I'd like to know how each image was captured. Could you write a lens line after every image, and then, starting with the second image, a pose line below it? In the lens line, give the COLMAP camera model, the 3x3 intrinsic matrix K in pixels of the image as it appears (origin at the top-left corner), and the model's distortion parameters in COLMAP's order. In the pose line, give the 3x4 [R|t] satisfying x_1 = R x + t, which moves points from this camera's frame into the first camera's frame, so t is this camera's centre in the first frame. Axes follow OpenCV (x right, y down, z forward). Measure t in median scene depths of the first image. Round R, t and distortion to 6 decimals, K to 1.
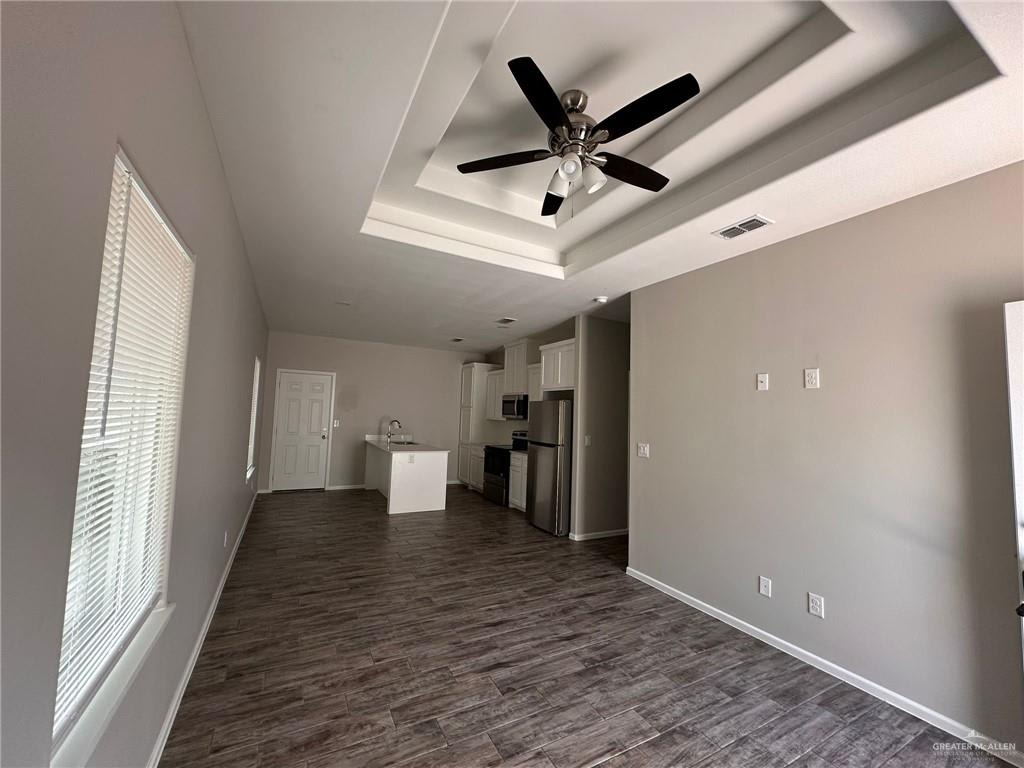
lens RADIAL K [[413.1, 0, 512.0], [0, 413.1, 384.0], [0, 0, 1]] dist [-0.002521, 0.000064]
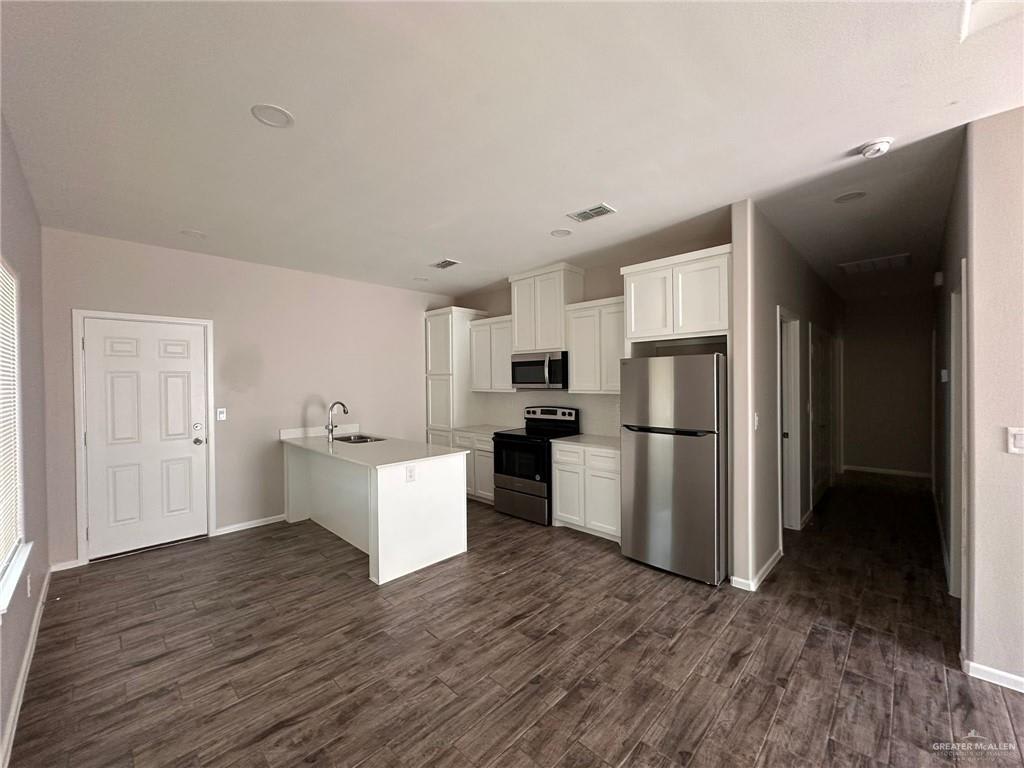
lens RADIAL K [[413.1, 0, 512.0], [0, 413.1, 384.0], [0, 0, 1]] dist [-0.002521, 0.000064]
pose [[0.954949, -0.046190, 0.293153, -0.235200], [0.022040, 0.996124, 0.085158, 0.019718], [-0.295950, -0.074860, 0.952266, 0.401561]]
